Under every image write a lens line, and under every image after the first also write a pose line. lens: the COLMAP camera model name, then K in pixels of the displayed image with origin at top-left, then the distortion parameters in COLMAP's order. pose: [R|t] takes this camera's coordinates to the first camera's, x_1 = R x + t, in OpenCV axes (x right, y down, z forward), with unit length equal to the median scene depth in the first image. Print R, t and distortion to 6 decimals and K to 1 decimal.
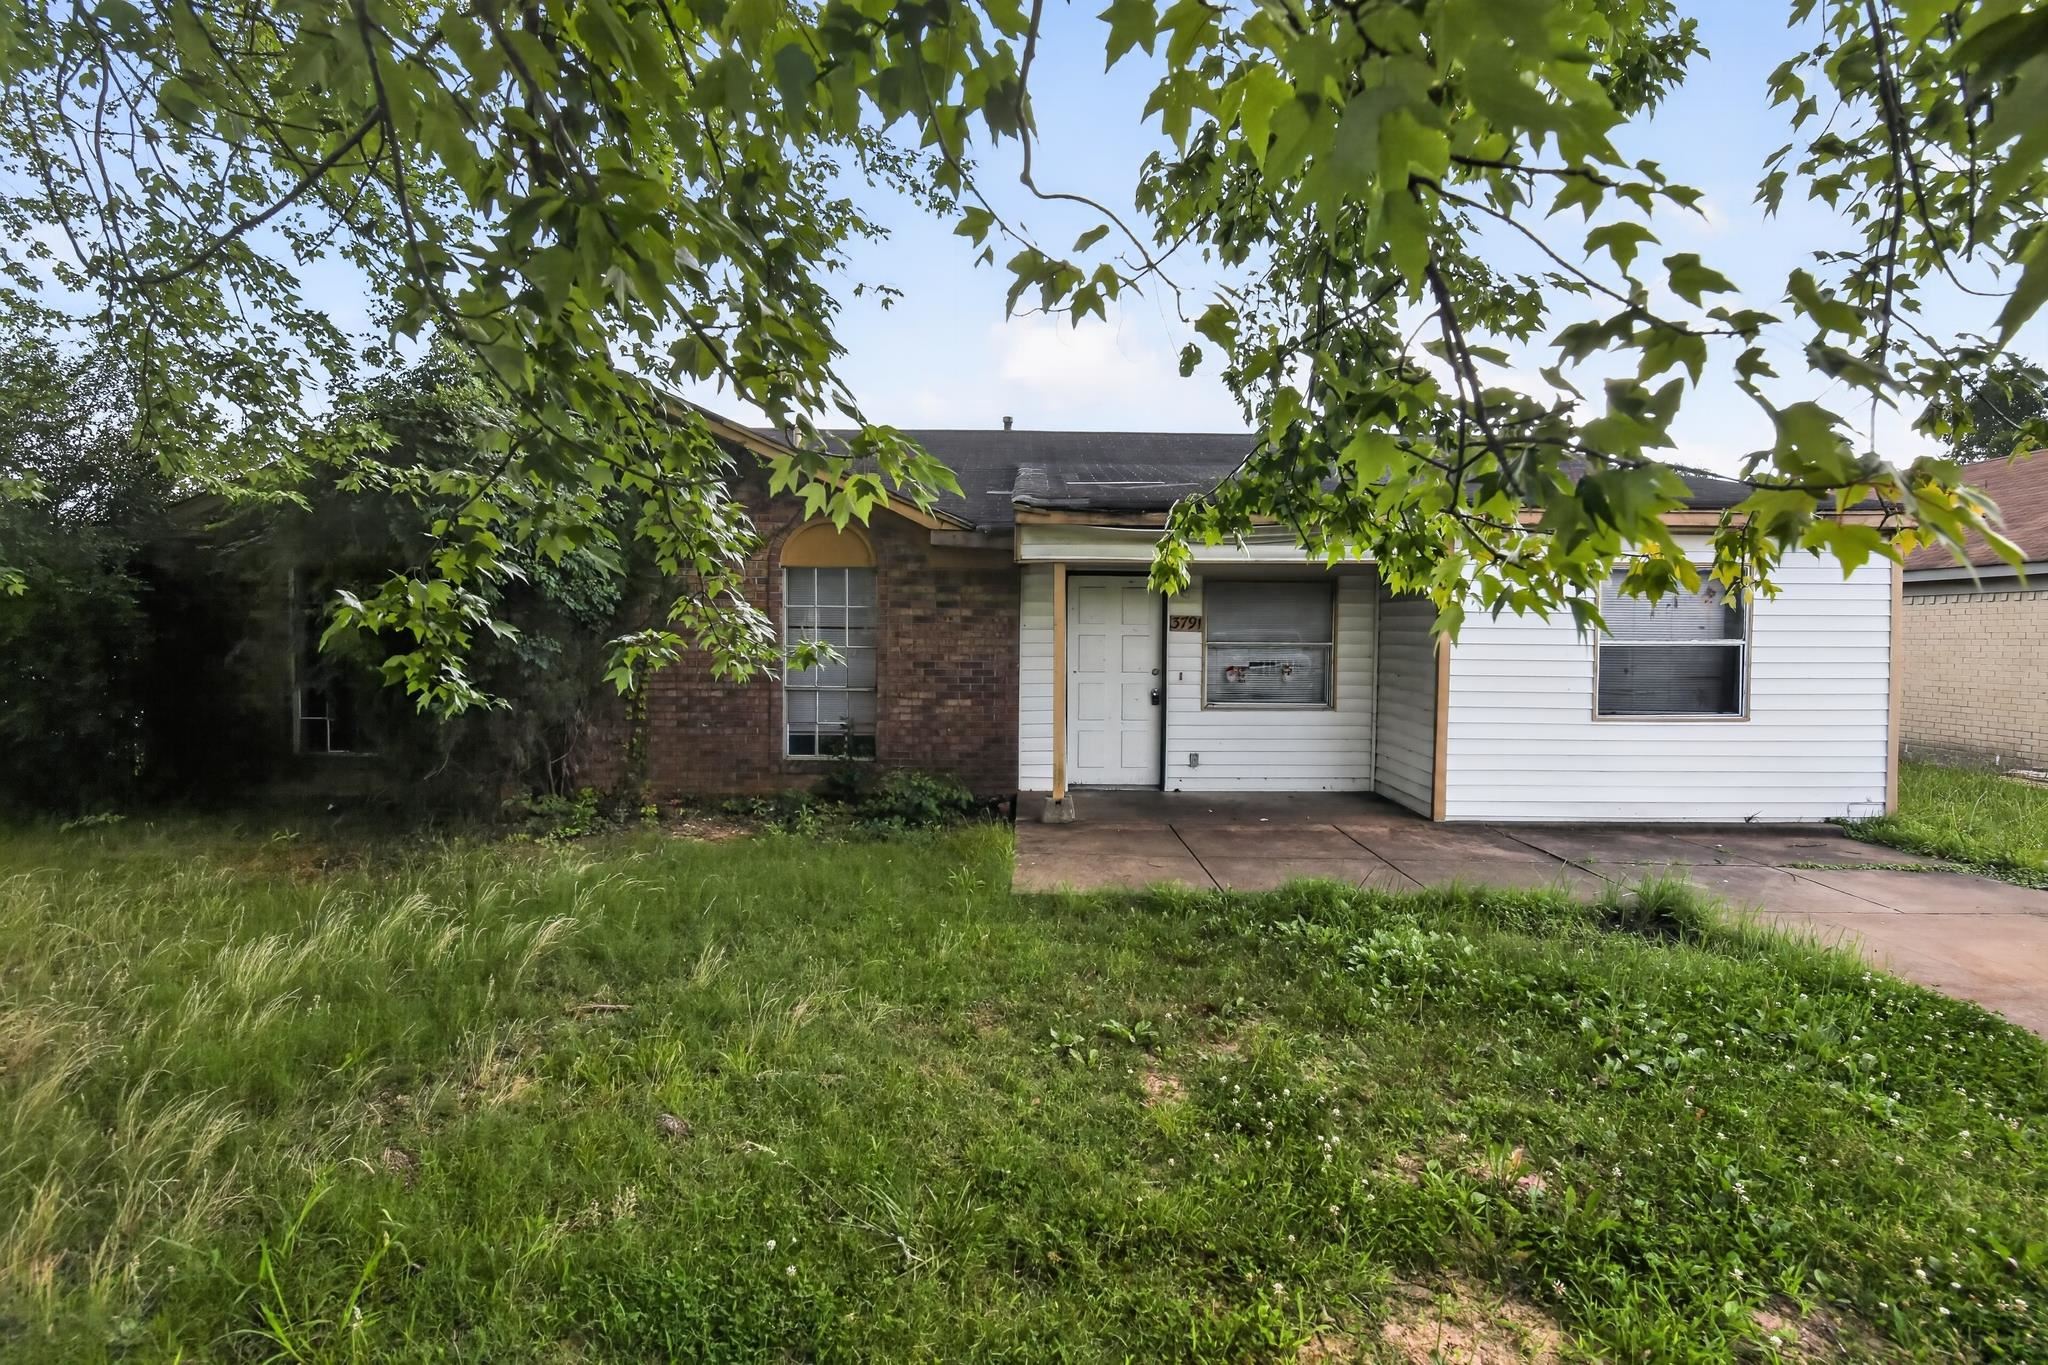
lens RADIAL K [[912.9, 0, 1025.6], [0, 912.9, 661.5], [0, 0, 1]] dist [-0.001879, -0.006115]
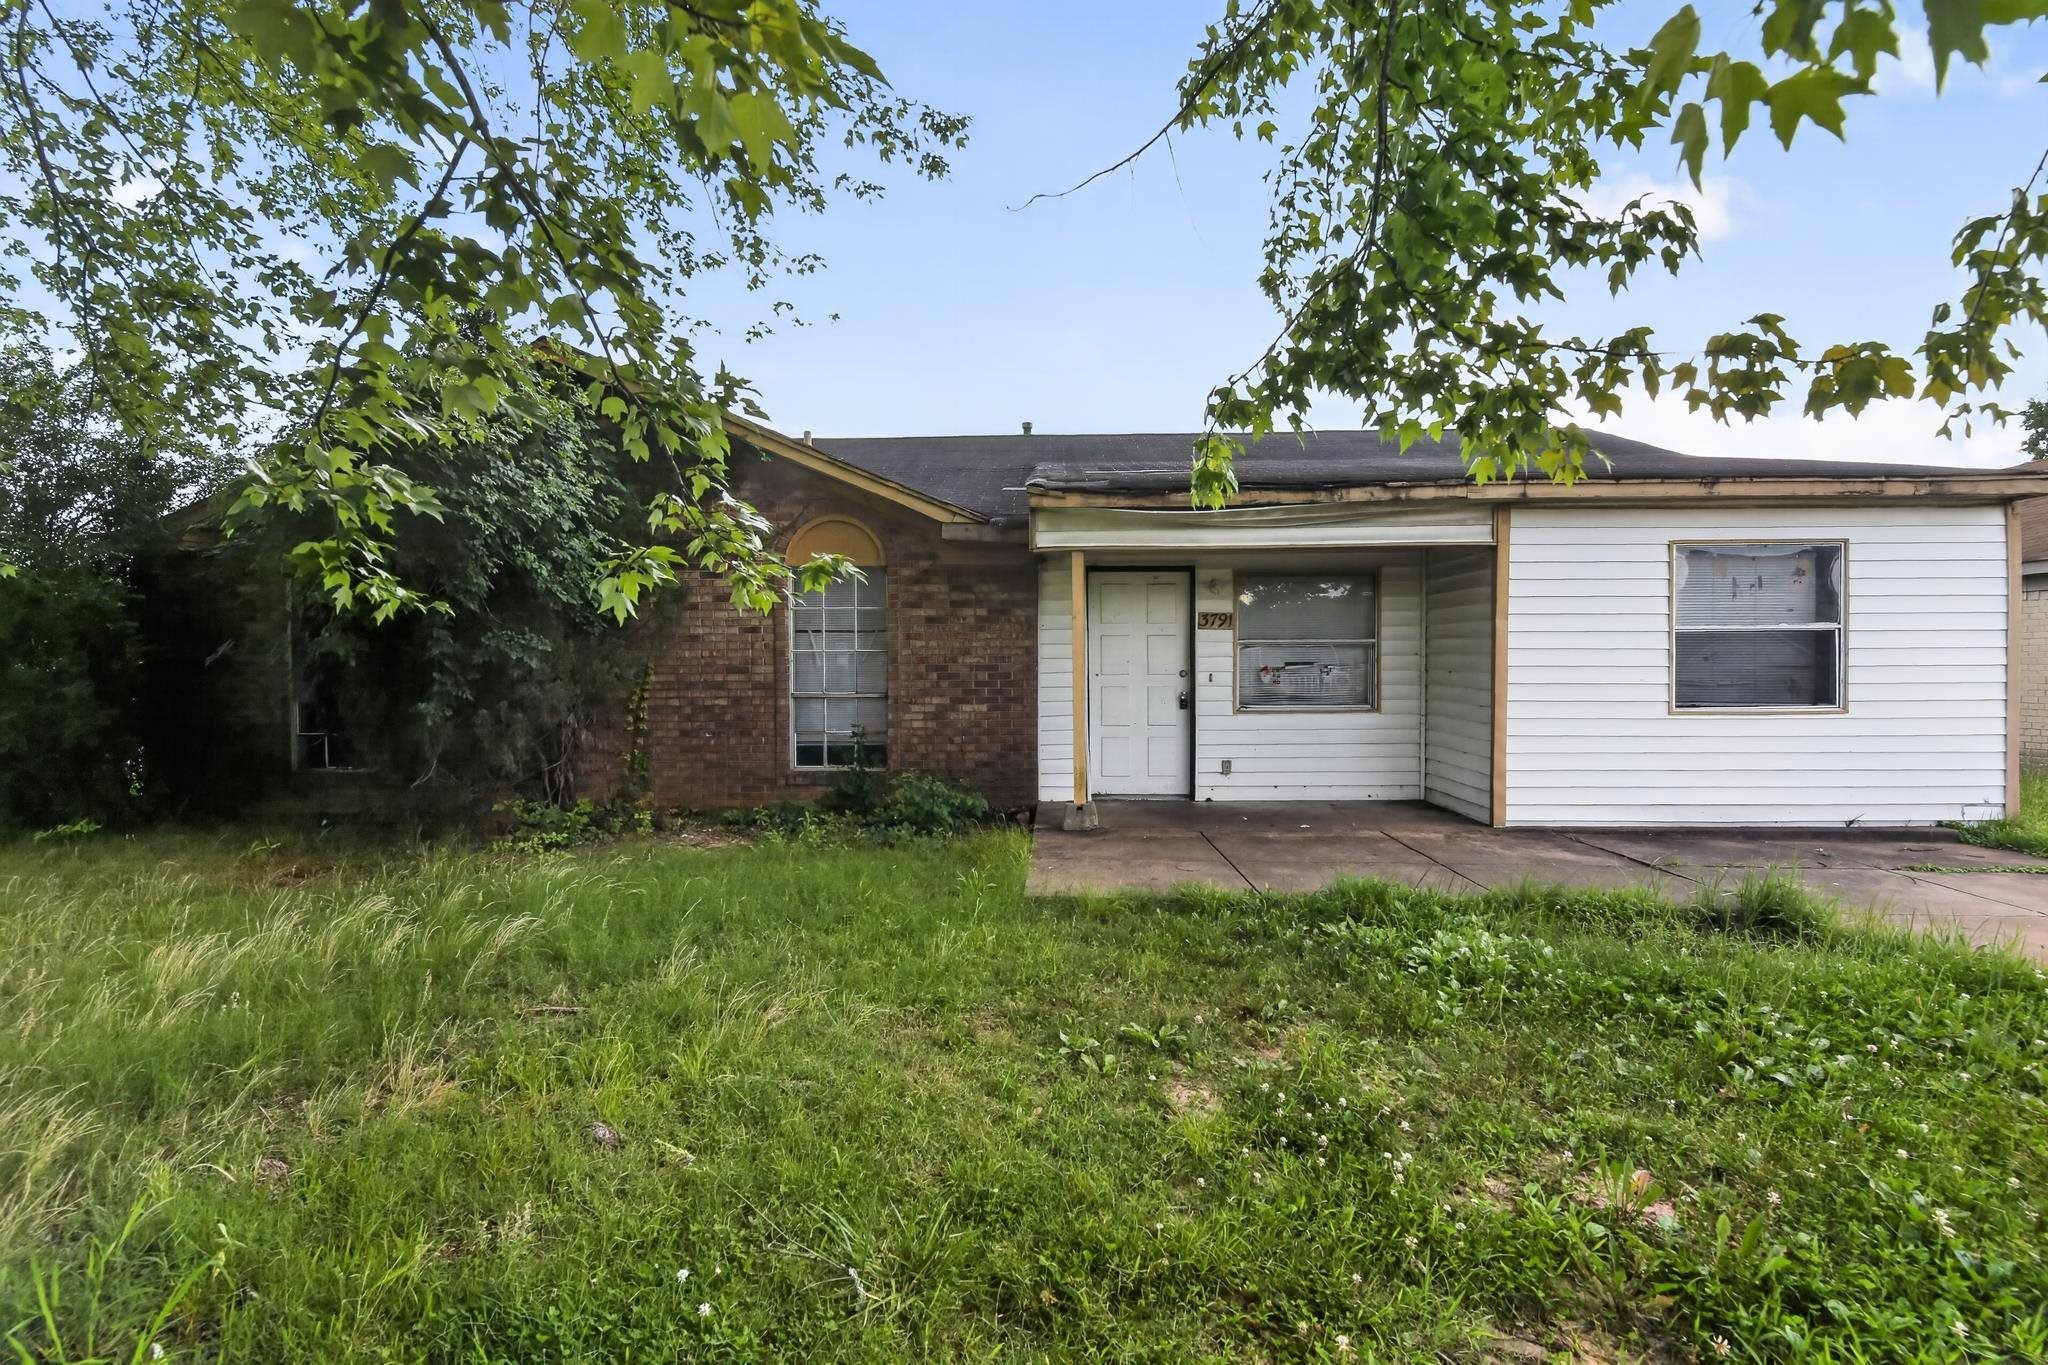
lens RADIAL K [[912.9, 0, 1022.5], [0, 912.9, 693.5], [0, 0, 1]] dist [-0.001879, -0.006115]
pose [[0.999218, -0.010782, -0.038049, 0.017765], [0.010284, 0.999859, -0.013259, 0.060025], [0.038187, 0.012857, 0.999188, 0.087304]]
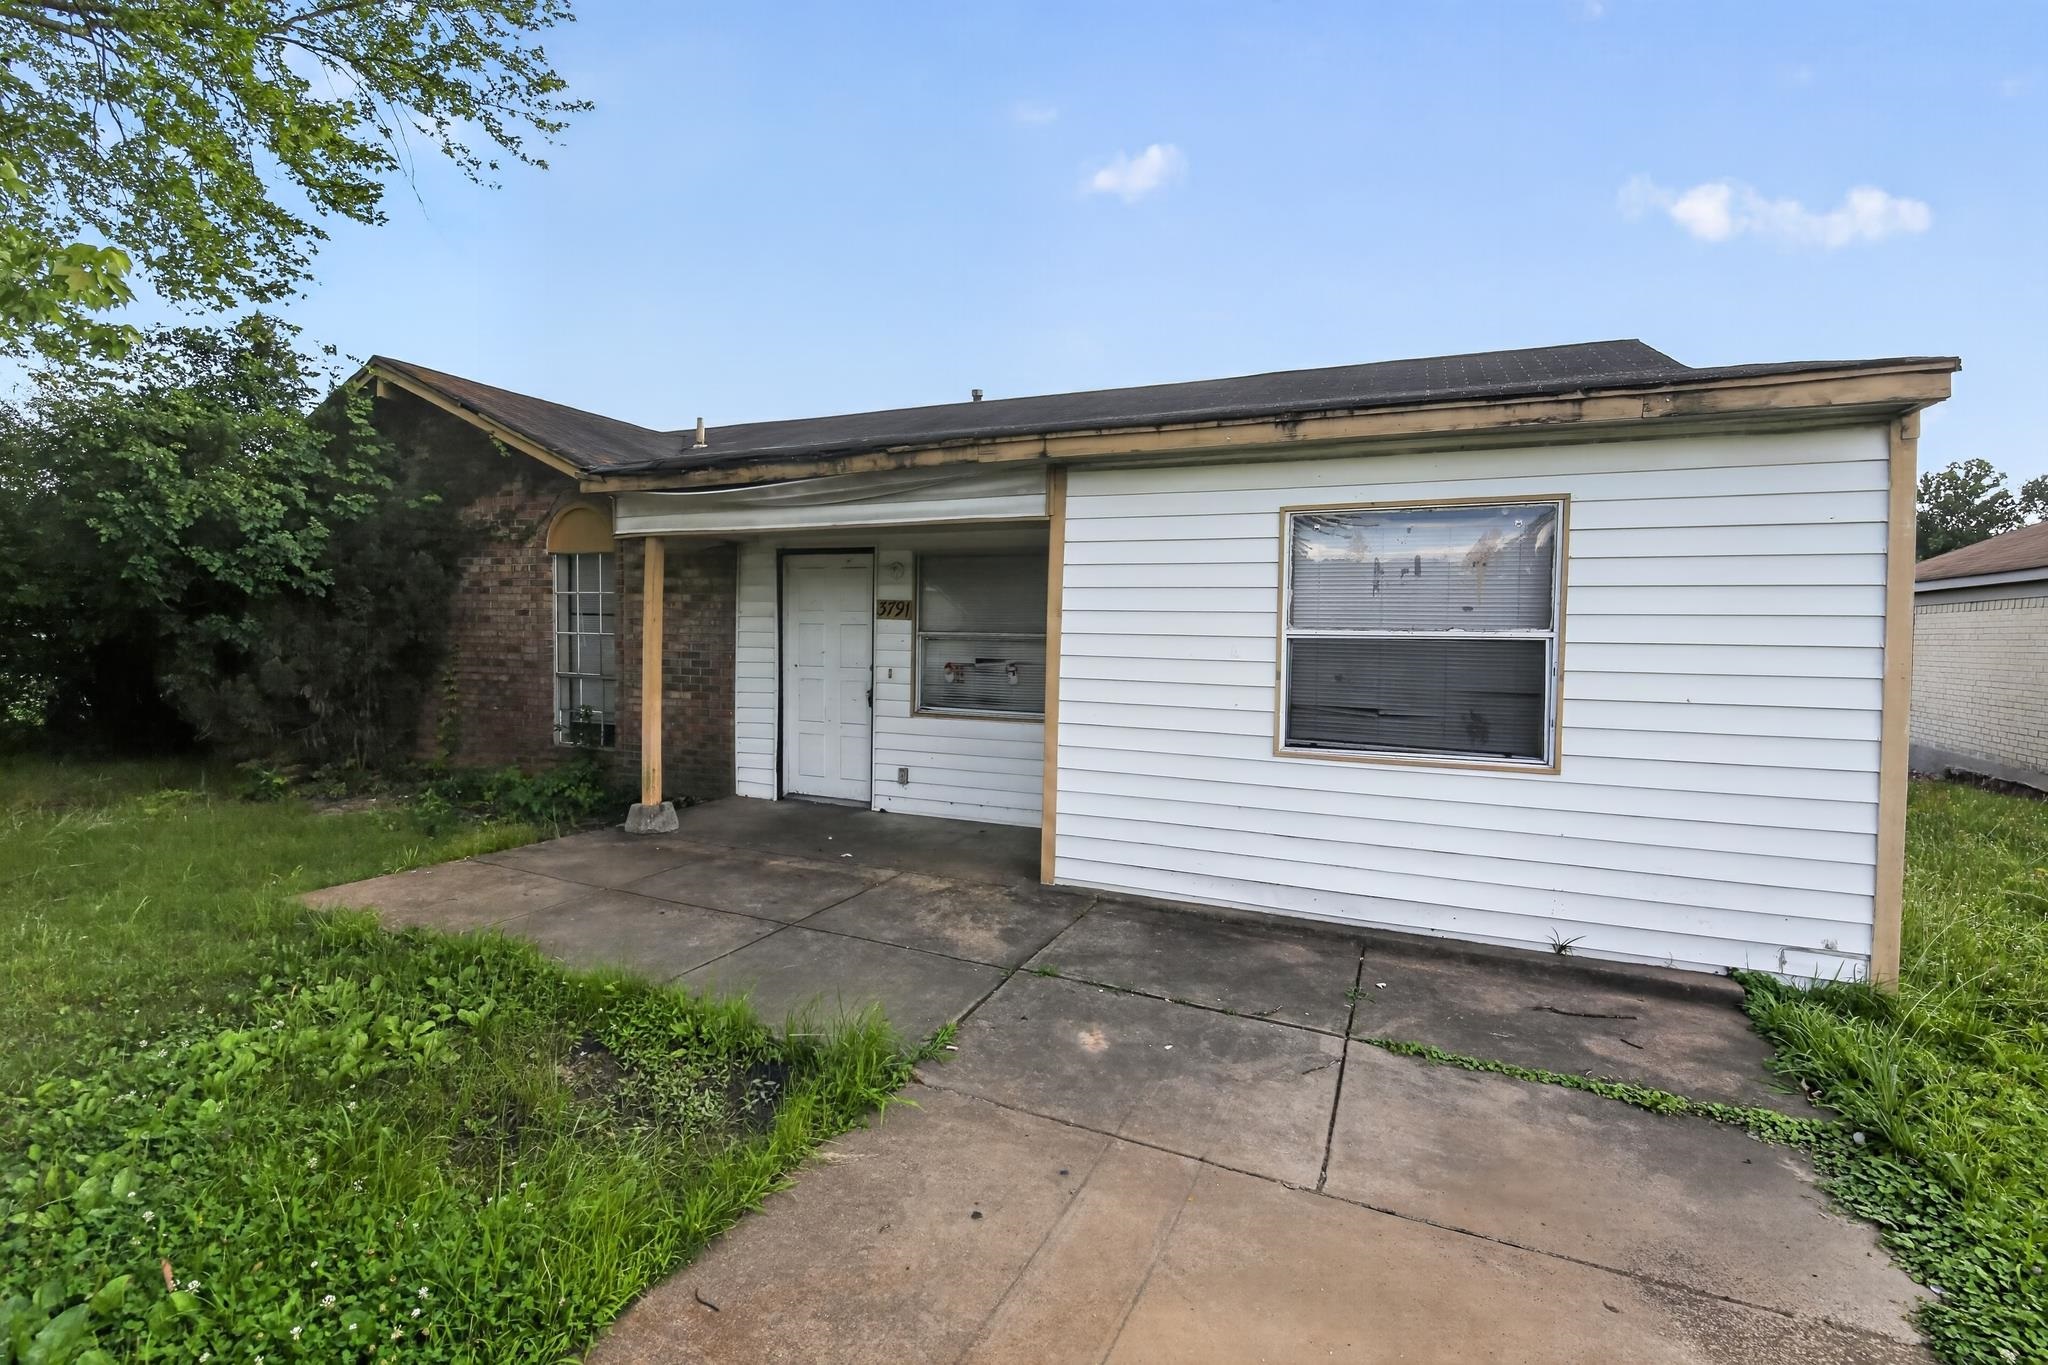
lens RADIAL K [[912.9, 0, 1038.5], [0, 912.9, 678.5], [0, 0, 1]] dist [-0.001879, -0.006115]
pose [[0.911043, 0.030101, -0.411212, 0.887000], [-0.027957, 0.999546, 0.011229, 0.010726], [0.411363, 0.001266, 0.911471, 0.426763]]
